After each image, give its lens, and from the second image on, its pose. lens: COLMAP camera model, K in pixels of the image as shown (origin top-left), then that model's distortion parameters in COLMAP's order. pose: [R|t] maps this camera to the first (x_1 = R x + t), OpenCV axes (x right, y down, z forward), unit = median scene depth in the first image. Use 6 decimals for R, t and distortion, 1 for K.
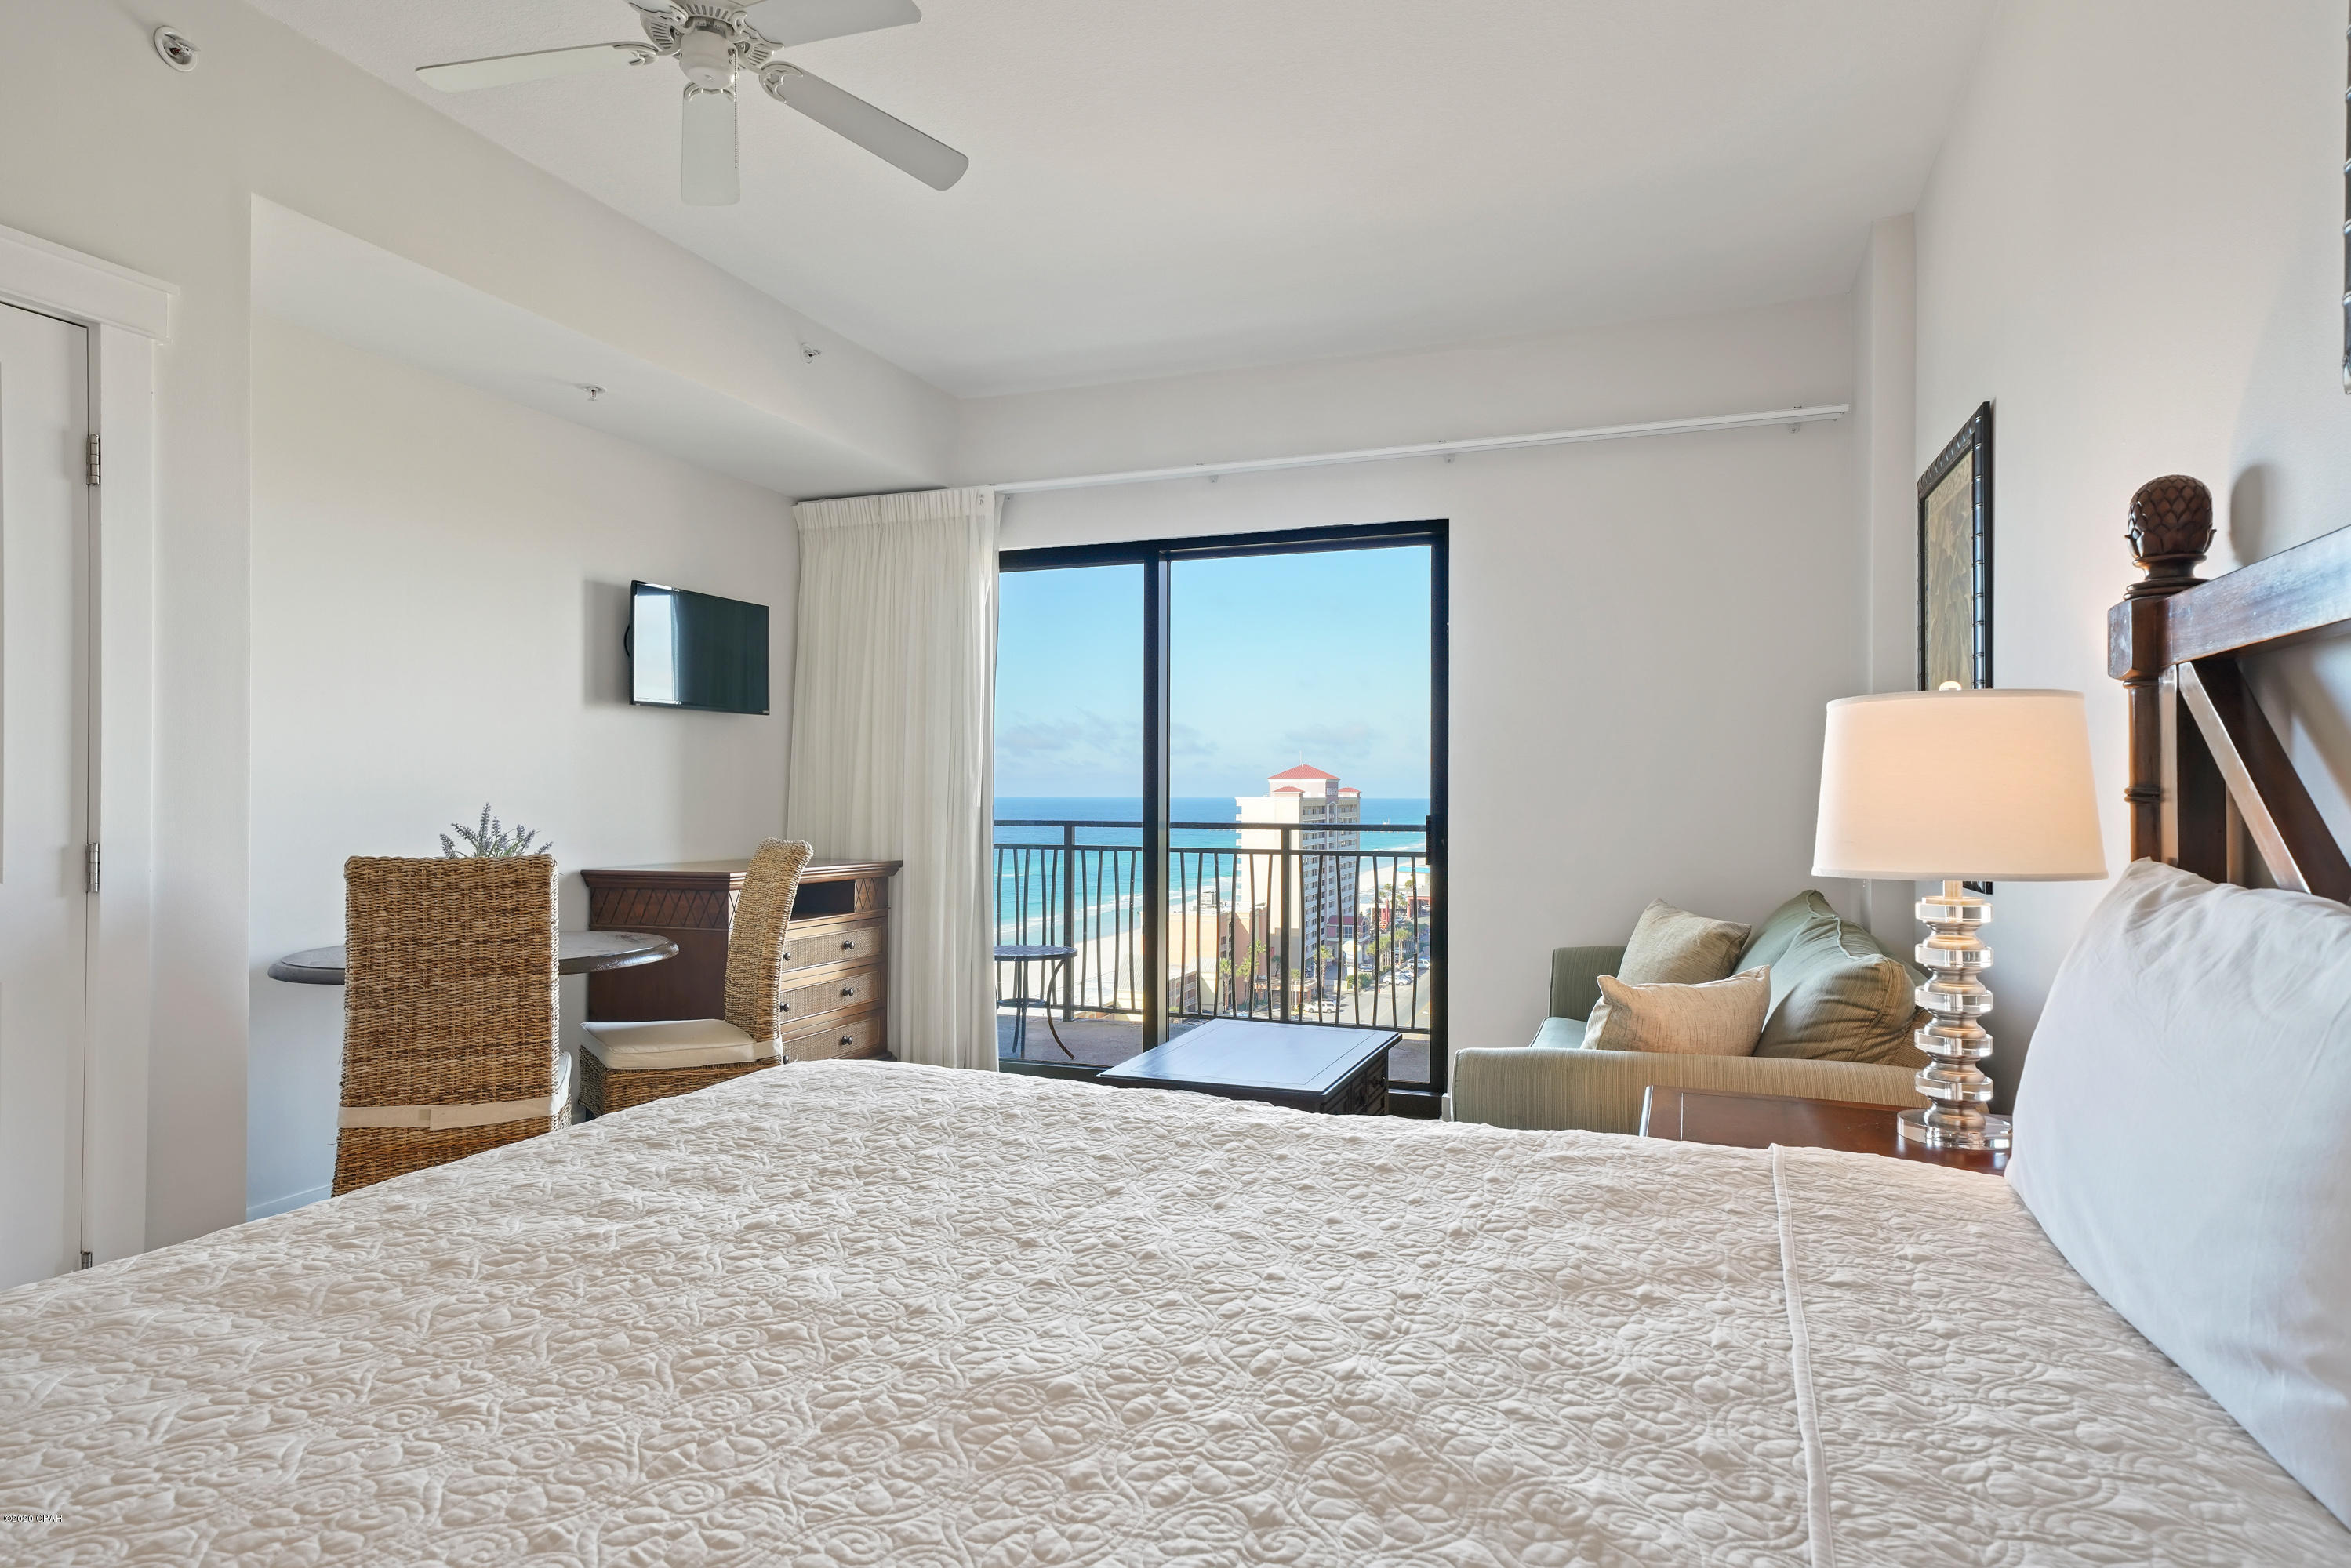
lens RADIAL K [[1359.0, 0, 1175.5], [0, 1359.0, 784.0], [0, 0, 1]] dist [0.025184, 0.000697]
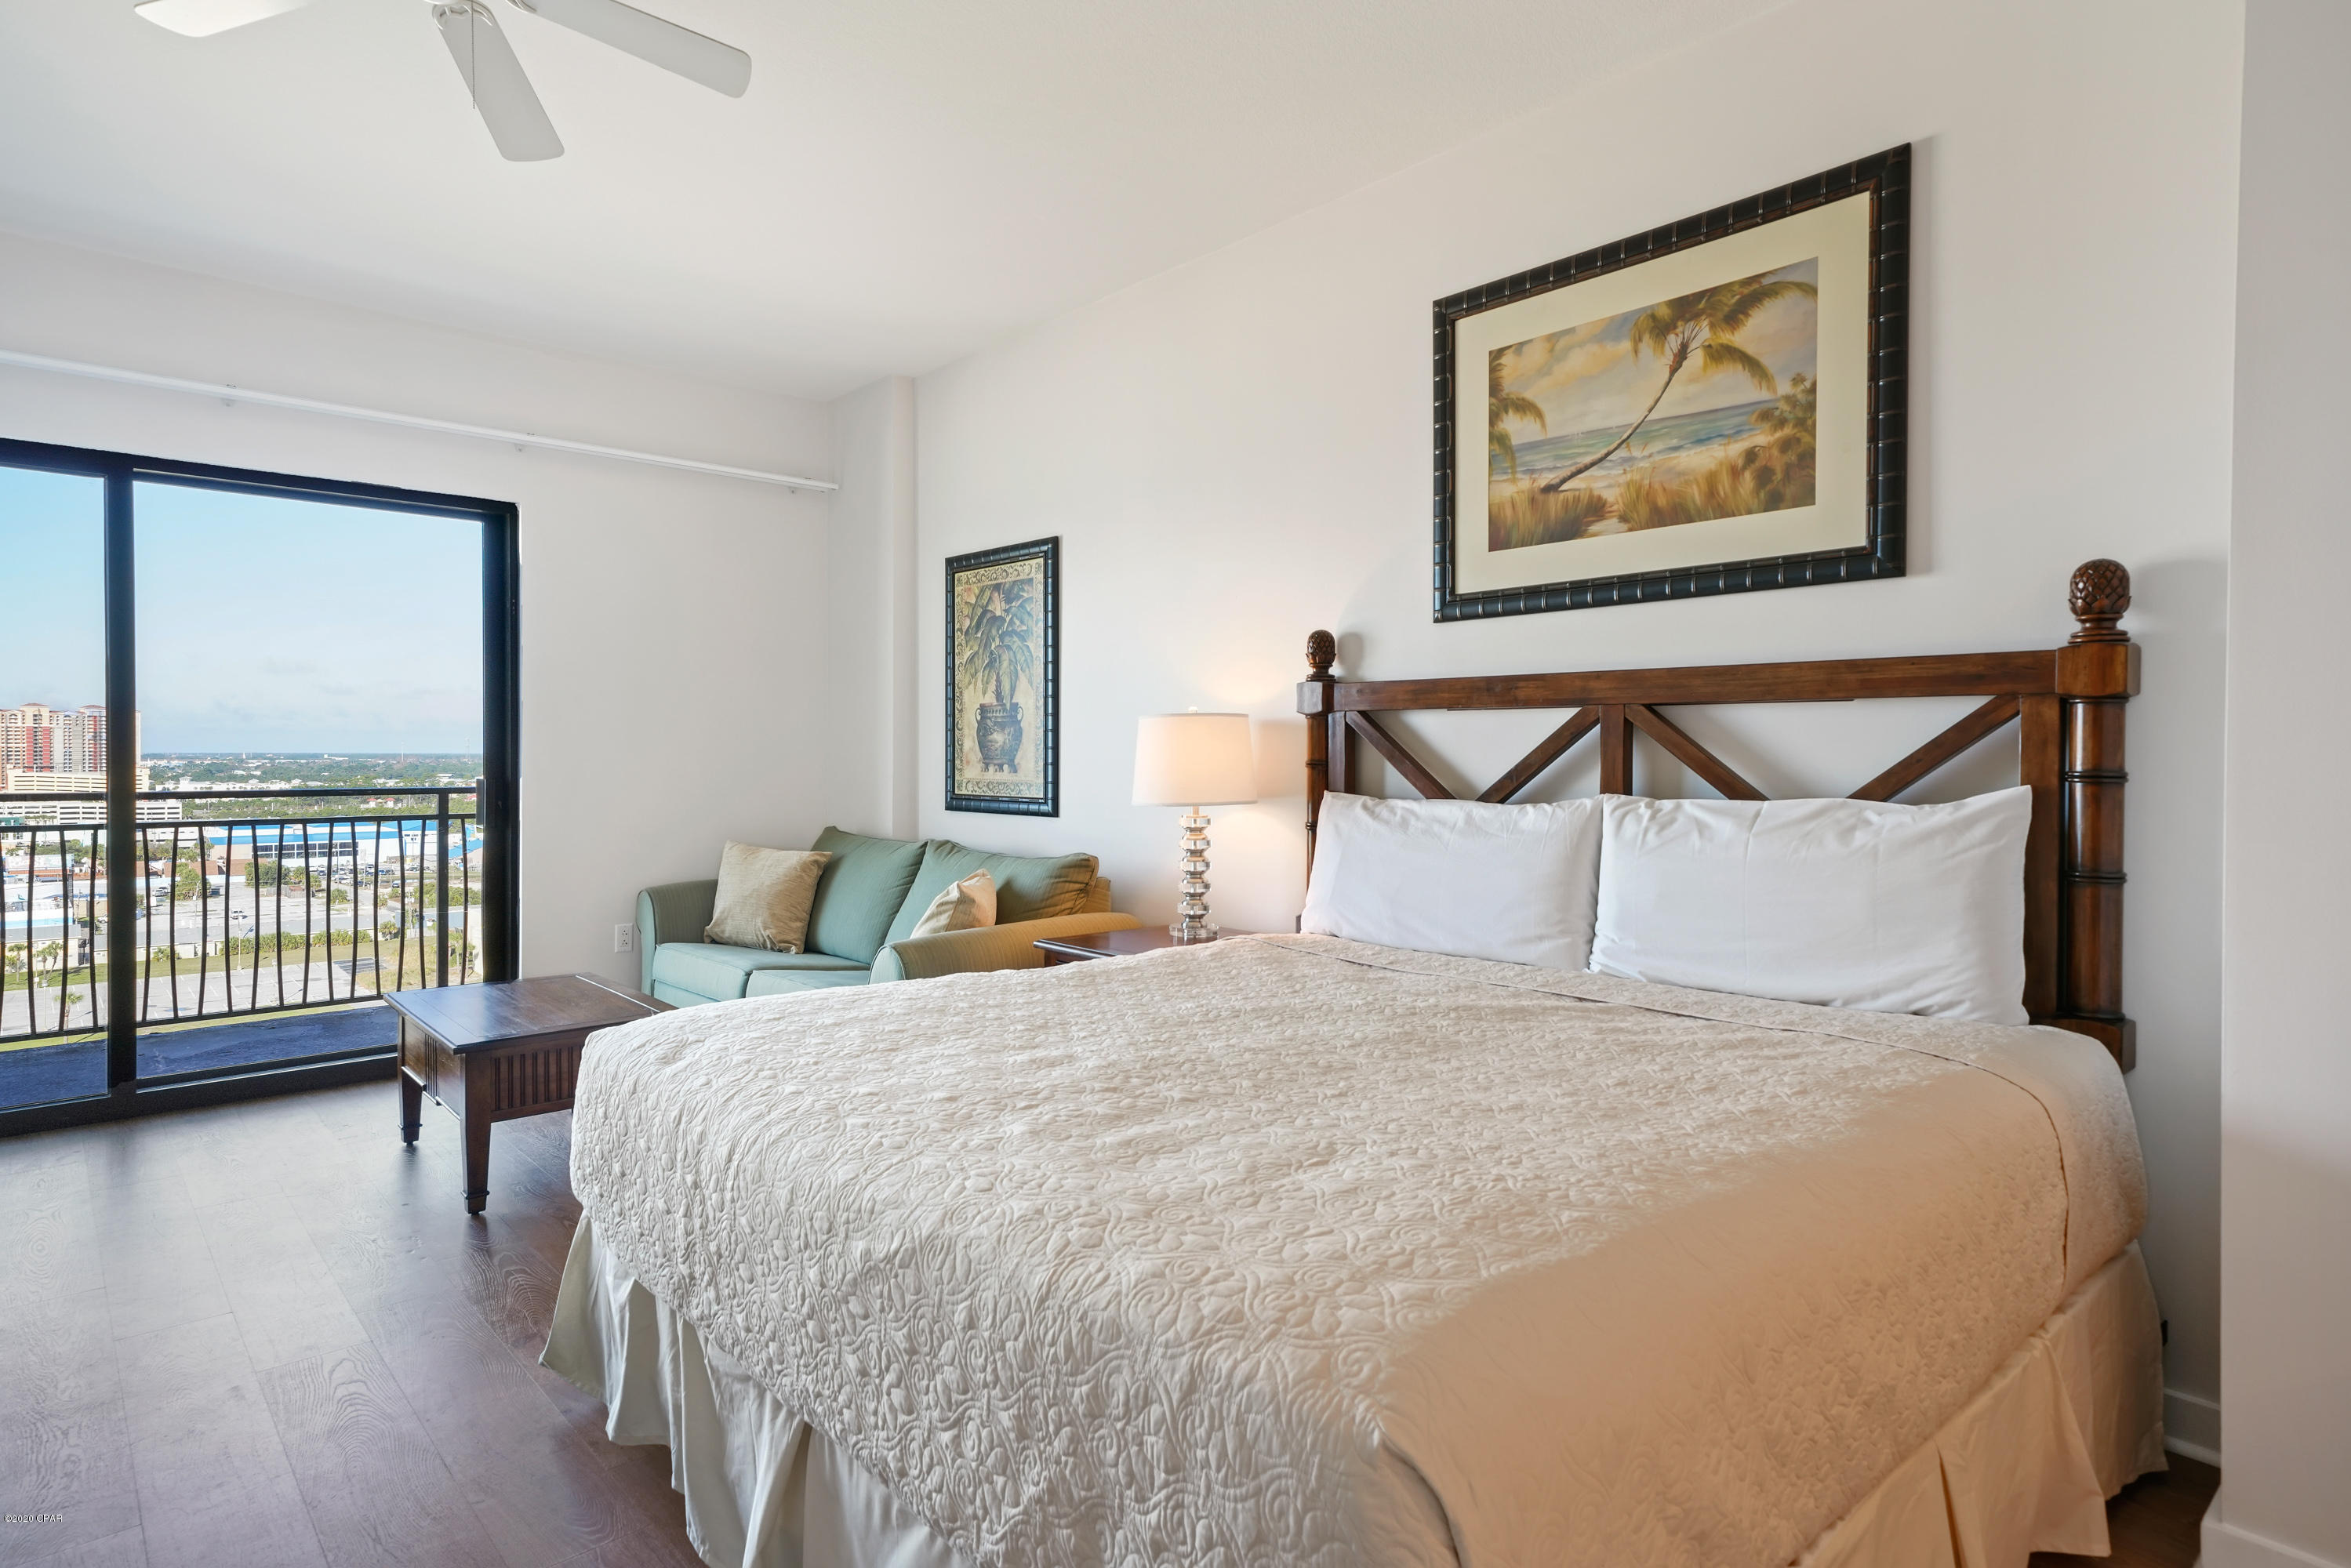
lens RADIAL K [[1249.0, 0, 1164.6], [0, 1249.0, 764.0], [0, 0, 1]] dist [0.018161, -0.000005]
pose [[0.457107, -0.007844, 0.889377, -0.439795], [-0.008784, 0.999873, 0.013334, -0.006171], [-0.889368, -0.013907, 0.456980, 0.084307]]
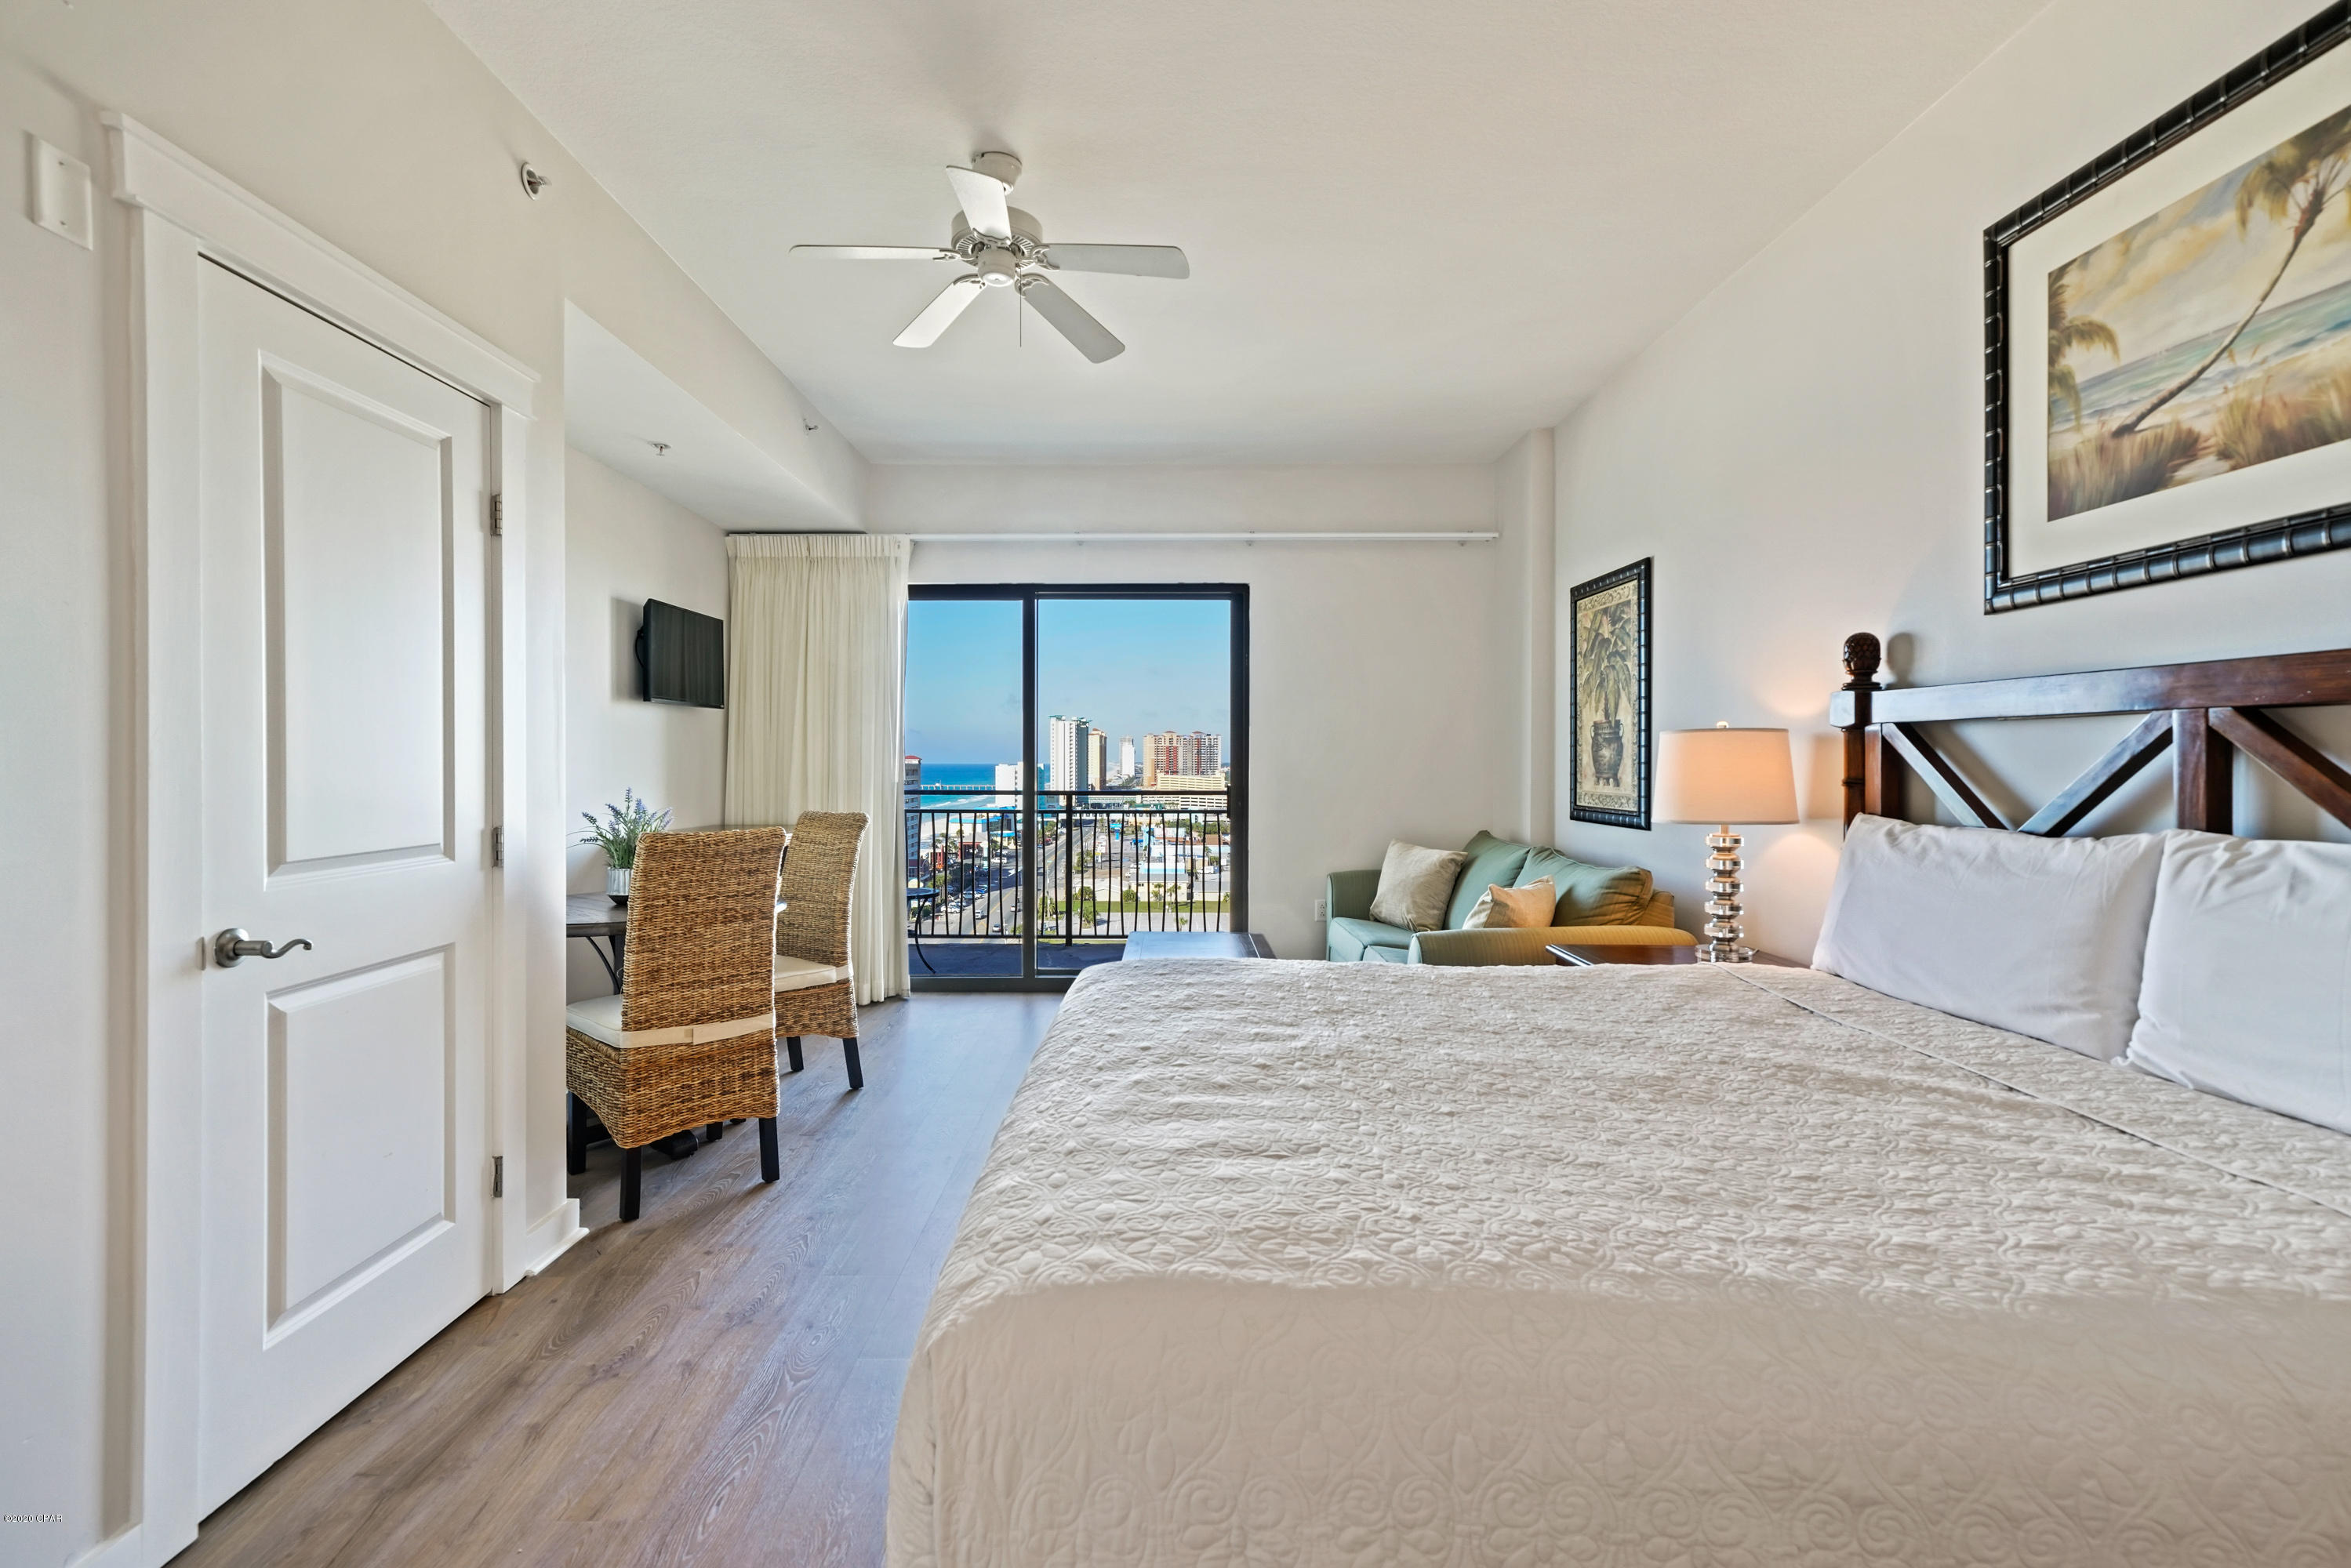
lens RADIAL K [[1082.0, 0, 1170.0], [0, 1082.0, 764.0], [0, 0, 1]] dist [0.011048, 0.001619]
pose [[0.933303, -0.002359, 0.359082, -0.290990], [-0.001473, 0.999945, 0.010396, -0.012260], [-0.359087, -0.010231, 0.933248, -0.060486]]
